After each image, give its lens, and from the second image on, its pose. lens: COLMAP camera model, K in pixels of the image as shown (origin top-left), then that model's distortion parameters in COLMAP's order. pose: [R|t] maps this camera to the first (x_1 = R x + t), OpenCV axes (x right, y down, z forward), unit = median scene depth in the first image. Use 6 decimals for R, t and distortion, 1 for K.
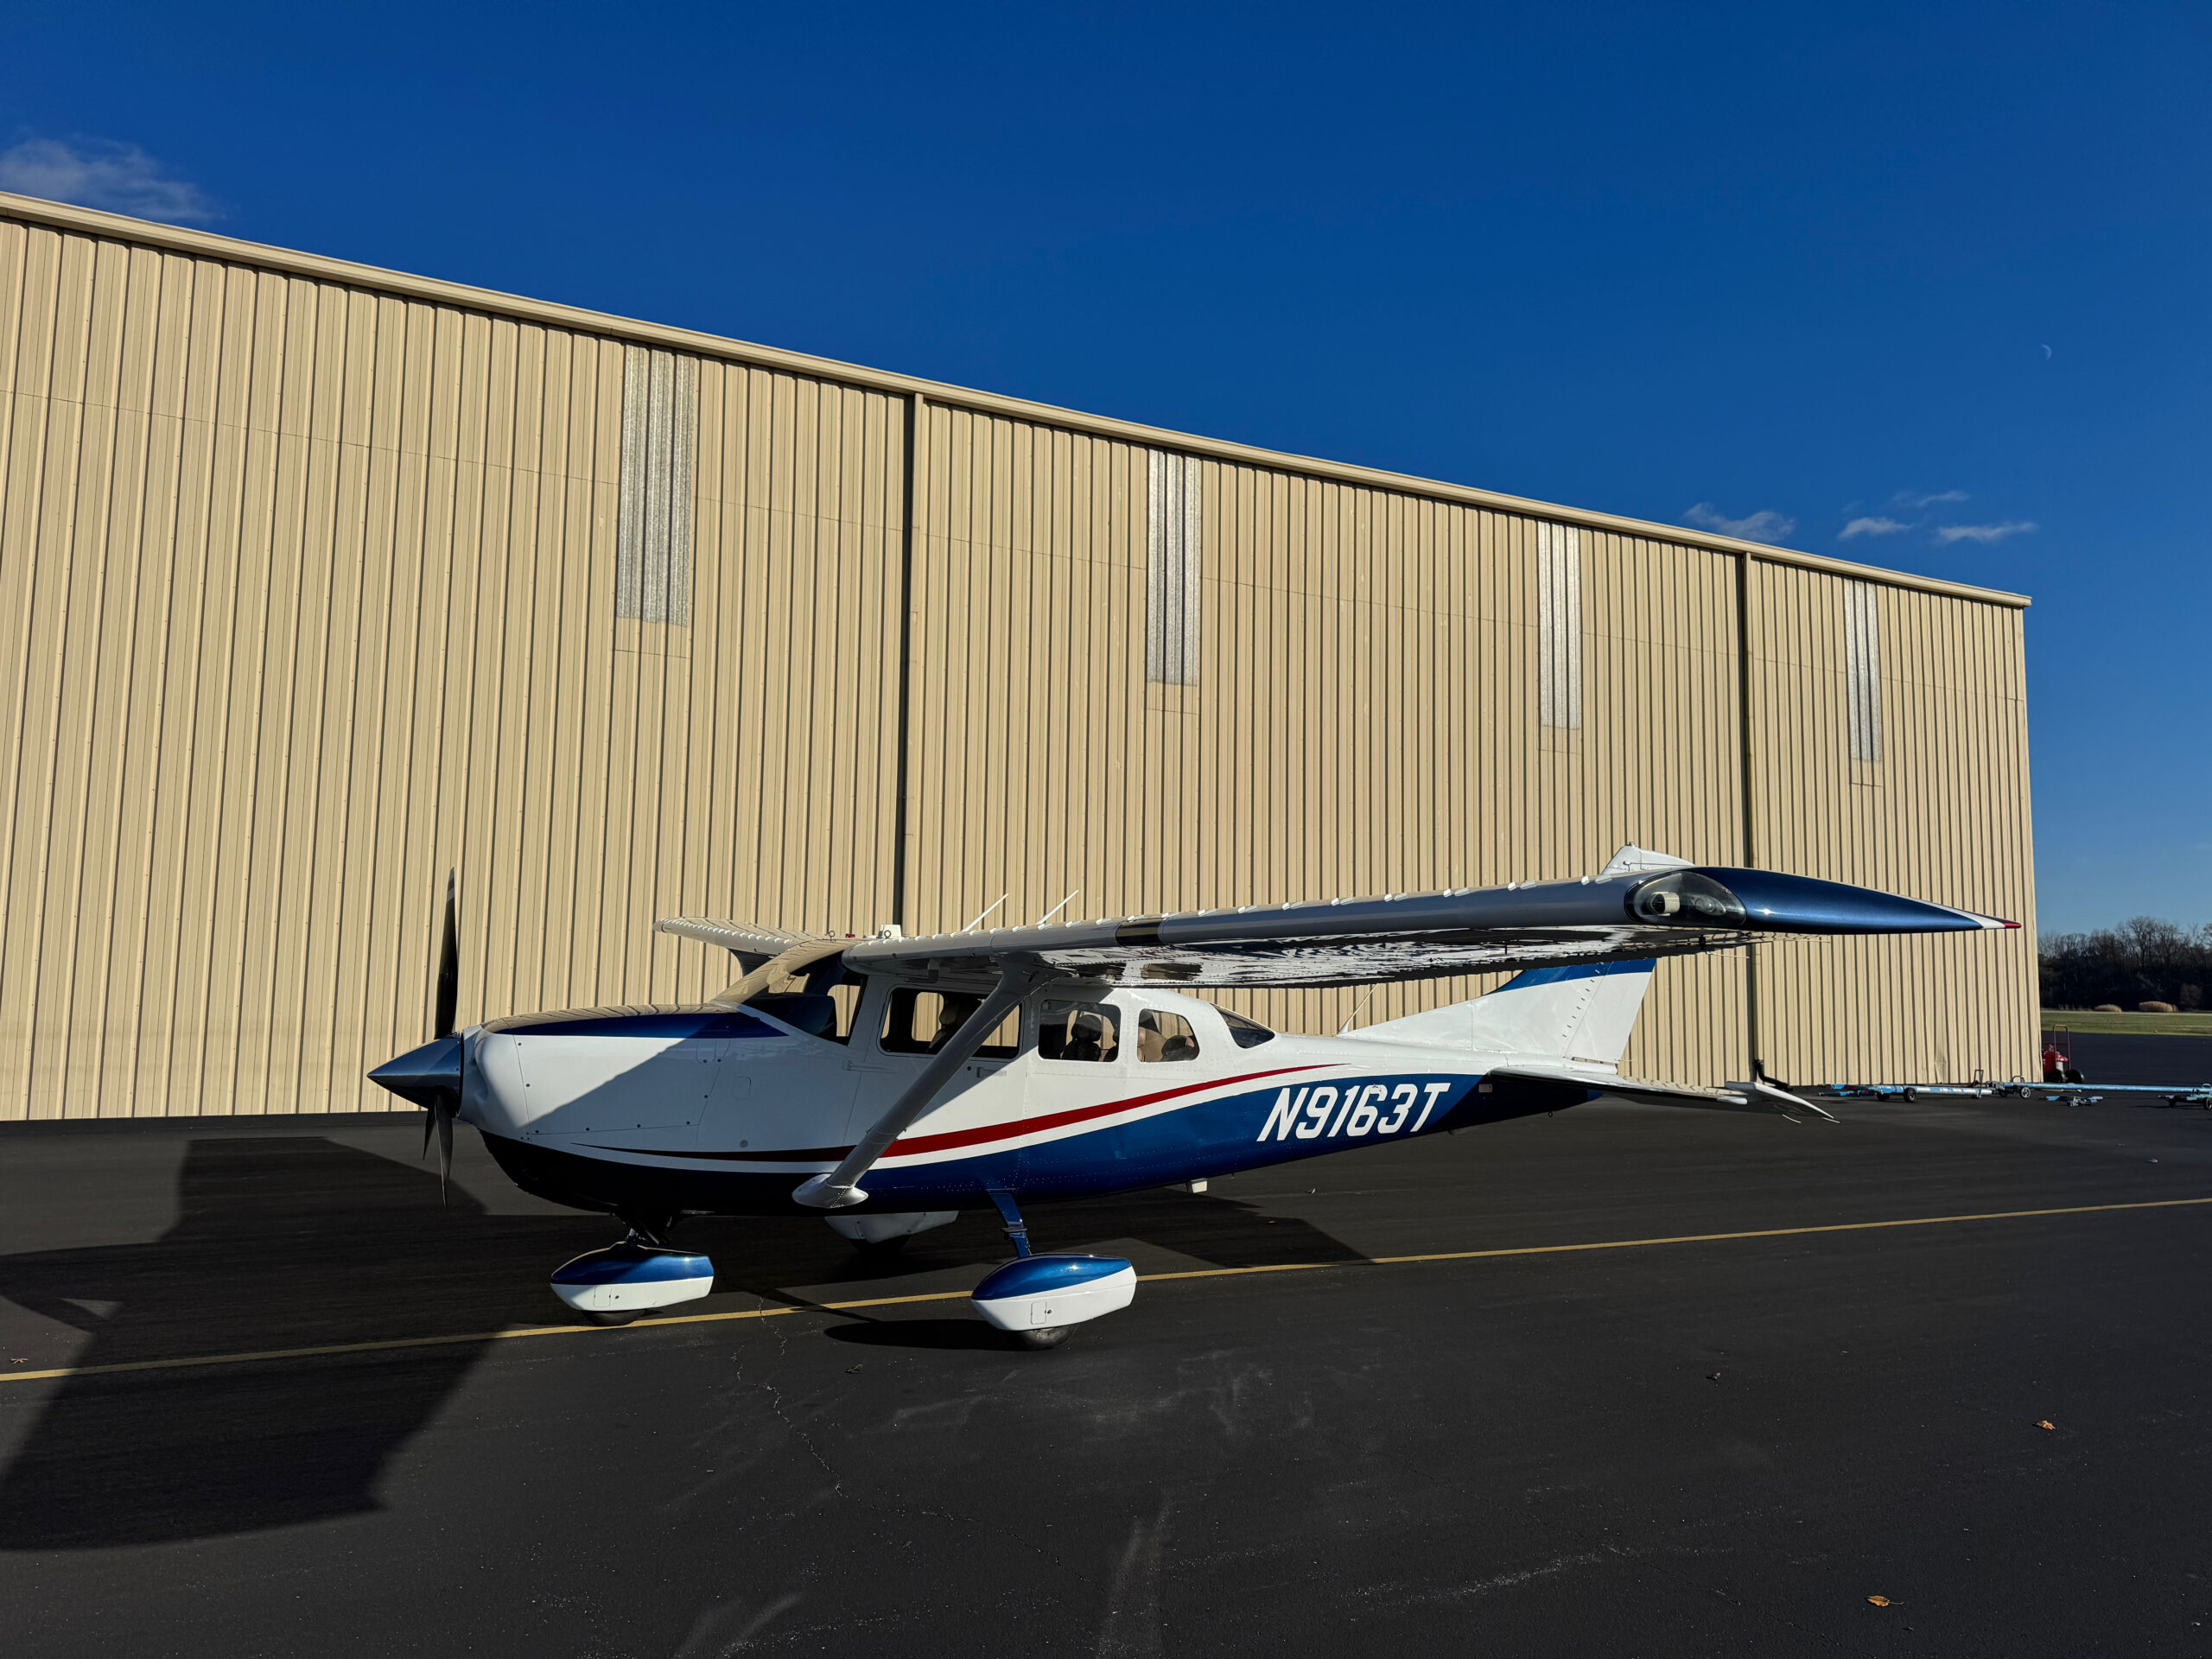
lens RADIAL K [[1542.1, 0, 1116.5], [0, 1542.1, 844.5], [0, 0, 1]] dist [0.095272, -0.125418]
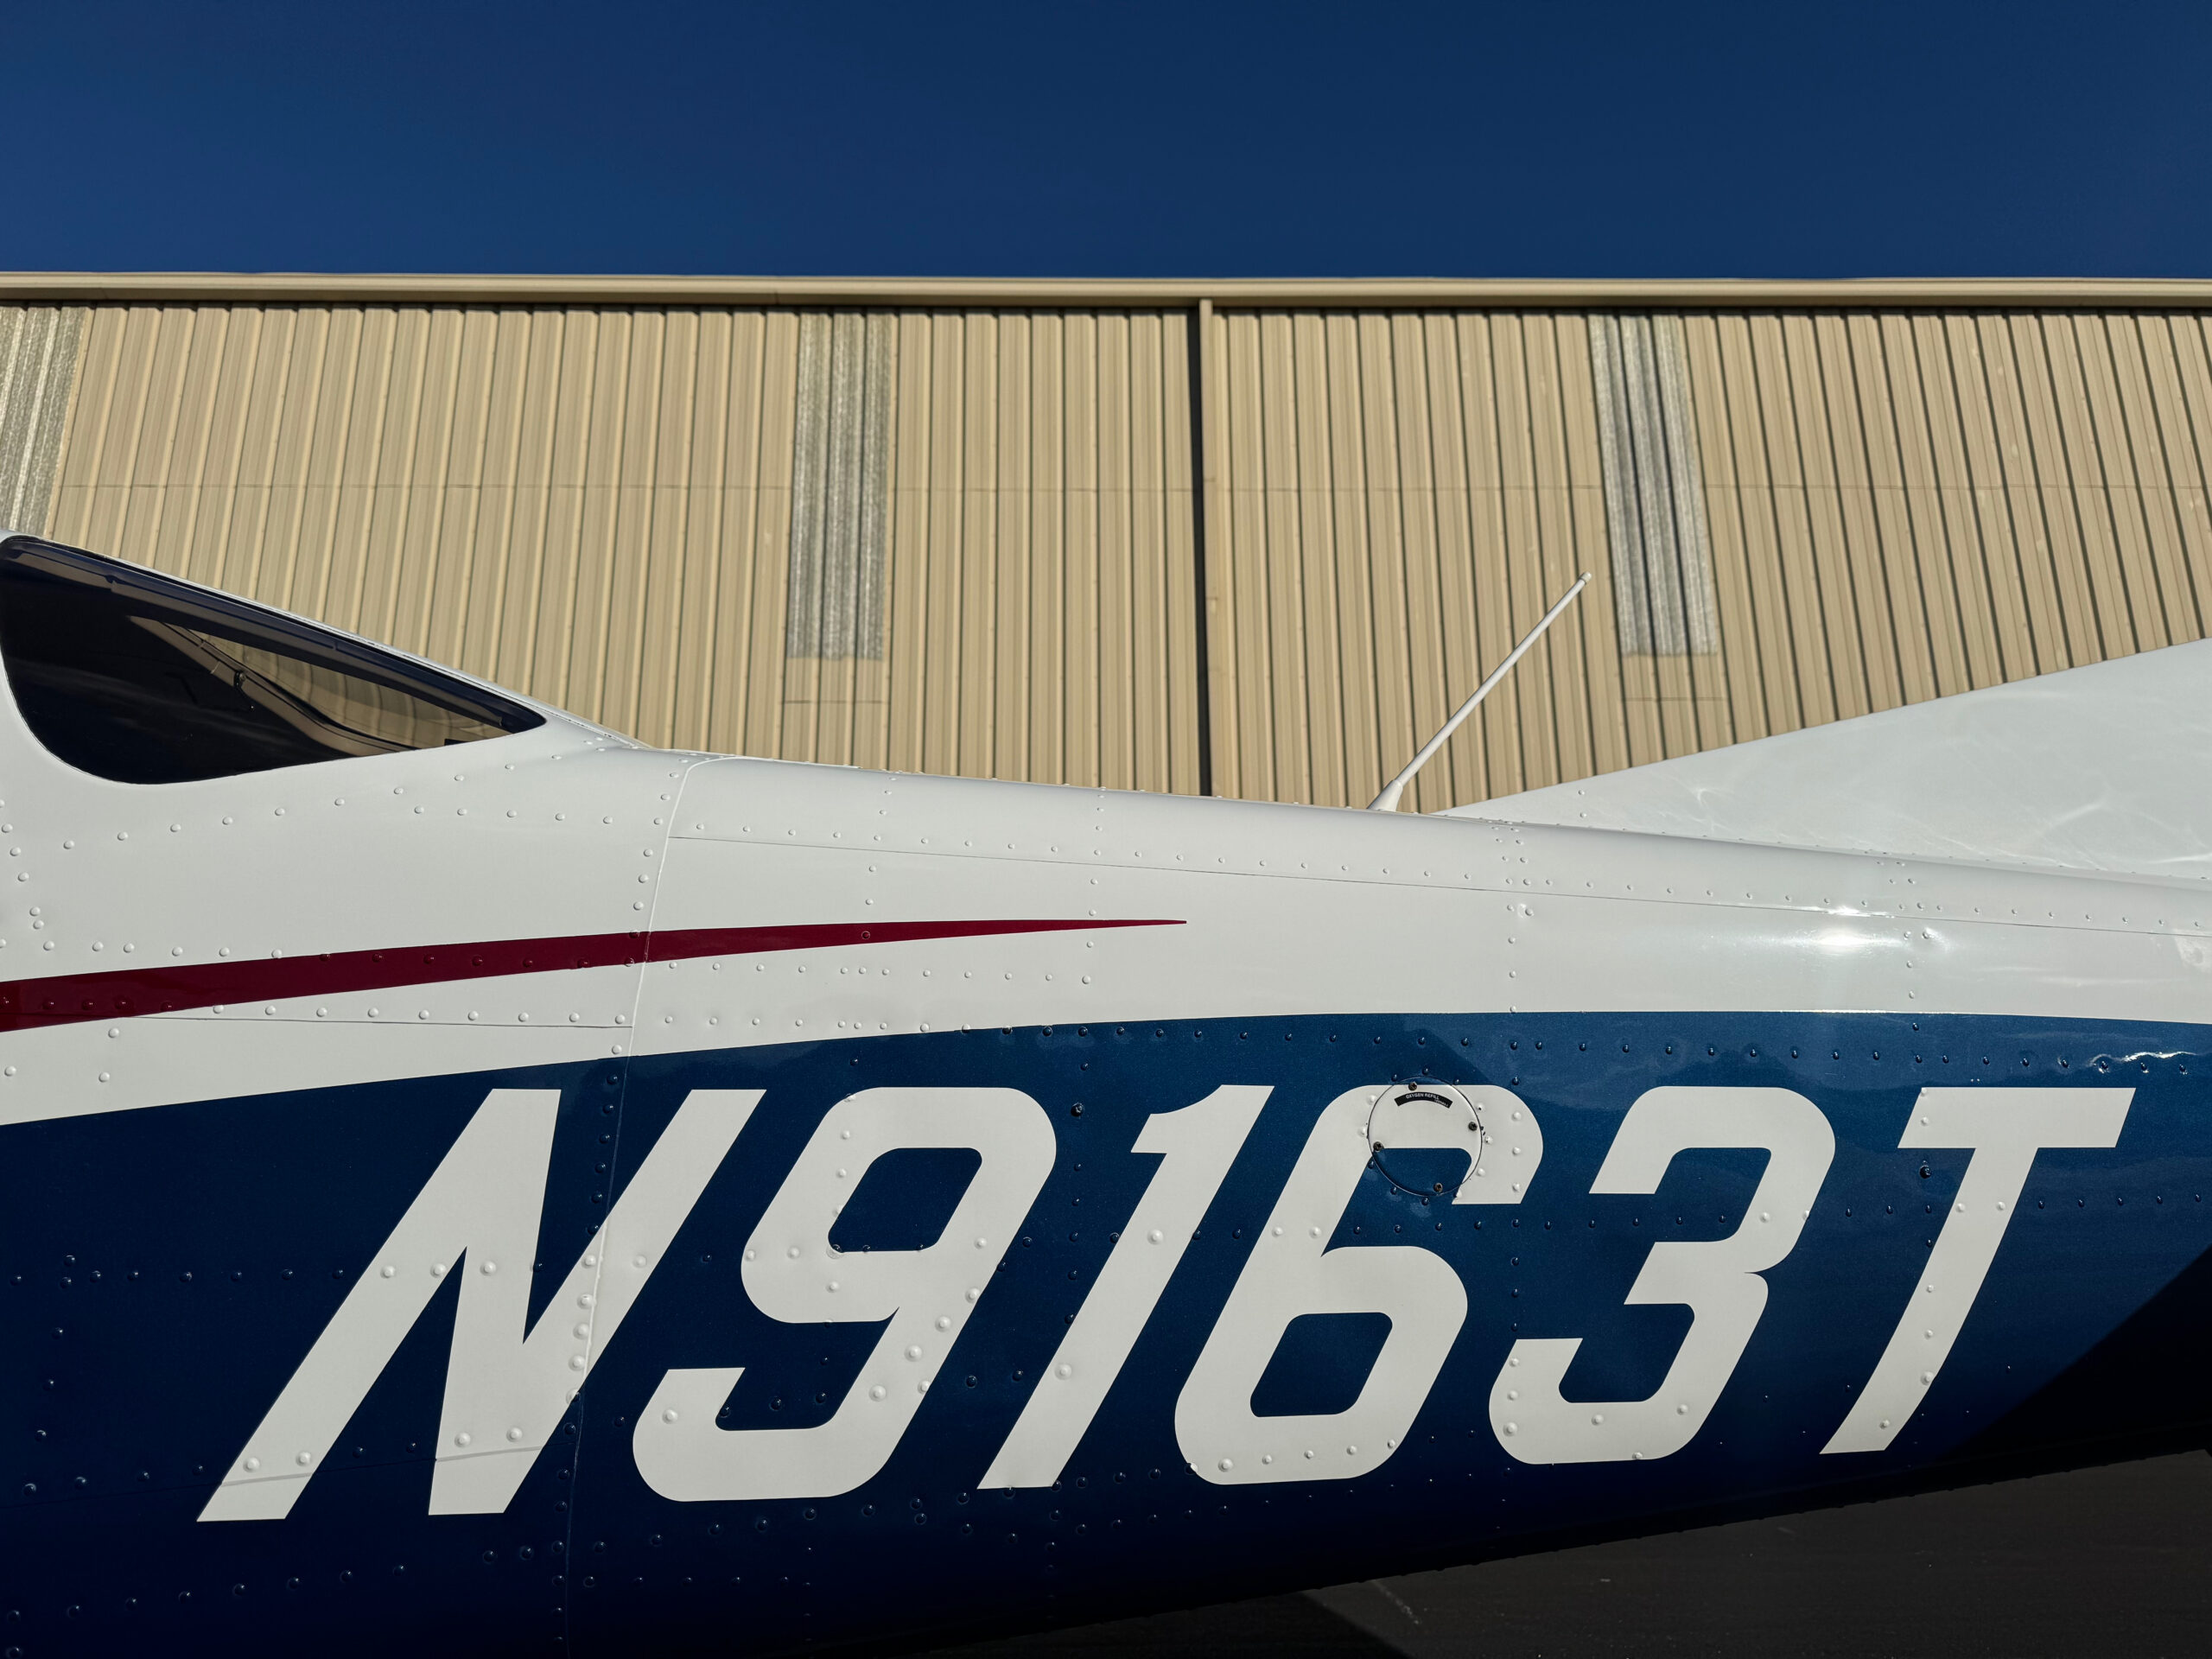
lens RADIAL K [[1542.1, 0, 1117.5], [0, 1542.1, 851.0], [0, 0, 1]] dist [0.095272, -0.125418]
pose [[0.899085, -0.134797, -0.416505, 0.115327], [0.063631, 0.981550, -0.180310, 0.090136], [0.433126, 0.135611, 0.891073, 0.494005]]
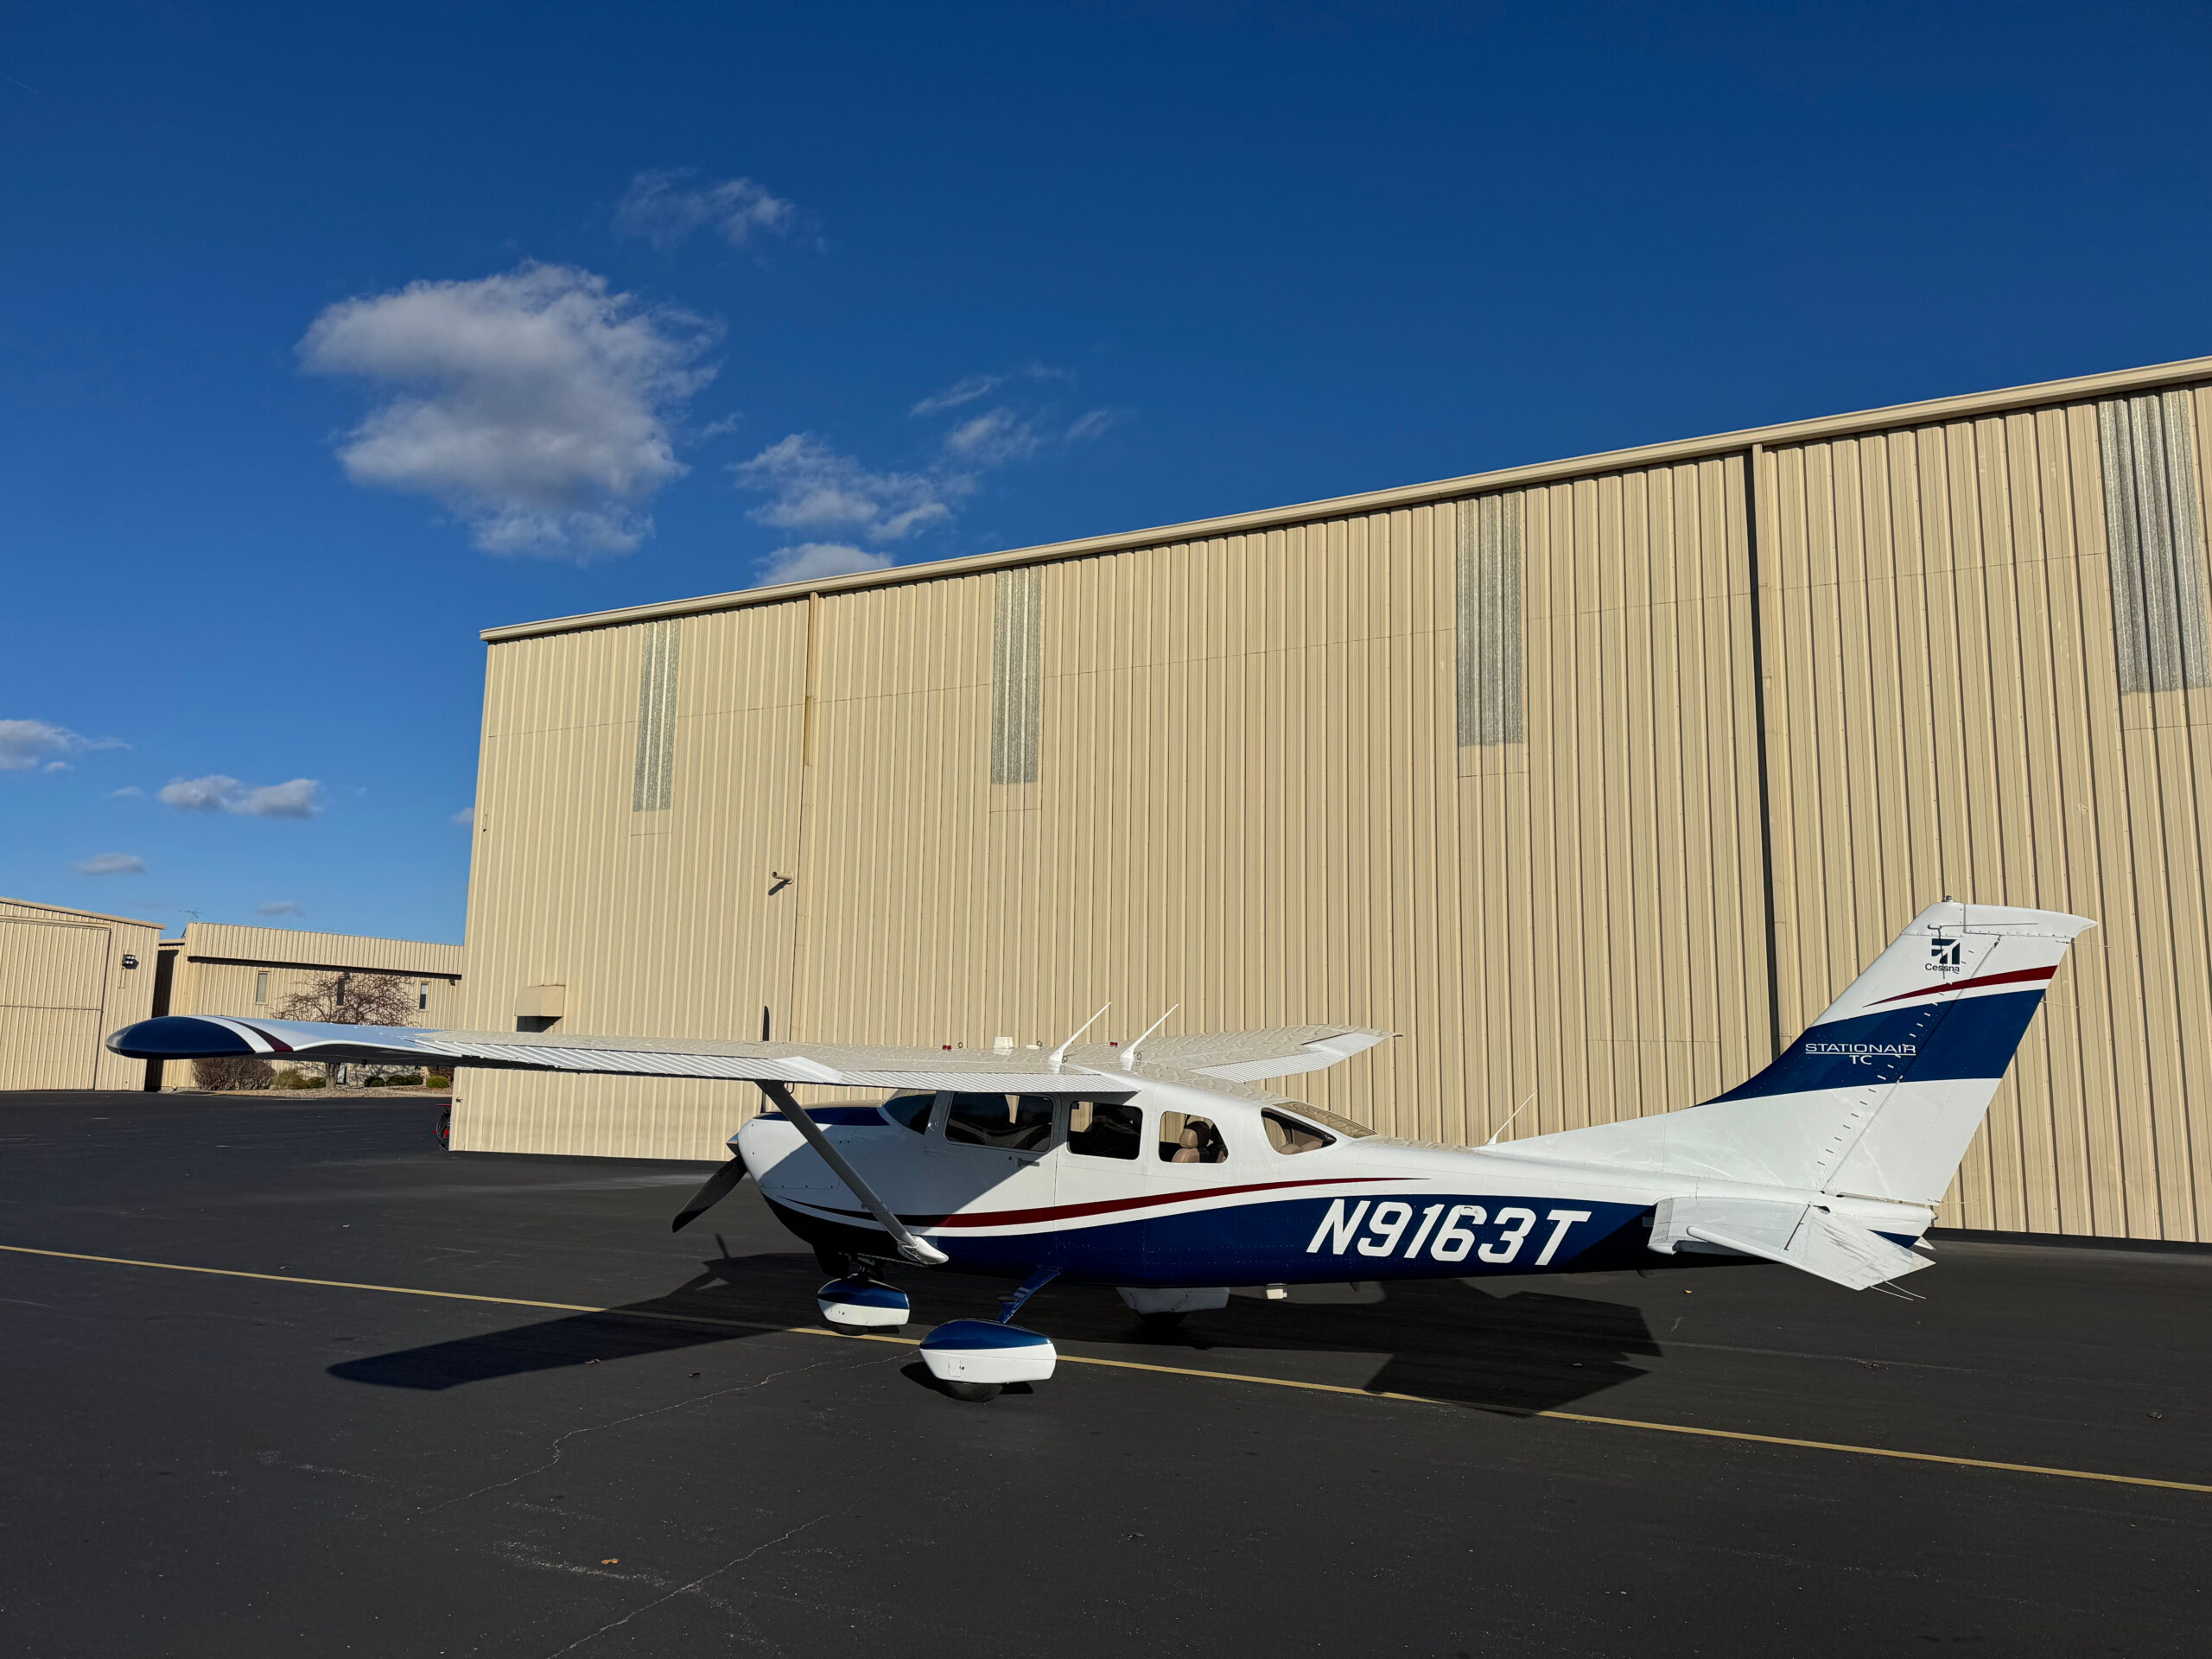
lens RADIAL K [[1542.1, 0, 1104.7], [0, 1542.1, 838.8], [0, 0, 1]] dist [0.095272, -0.125418]
pose [[0.585603, -0.120995, -0.801517, 0.450447], [0.068323, 0.992646, -0.099930, 0.011876], [0.807714, 0.003757, 0.589563, 0.171659]]
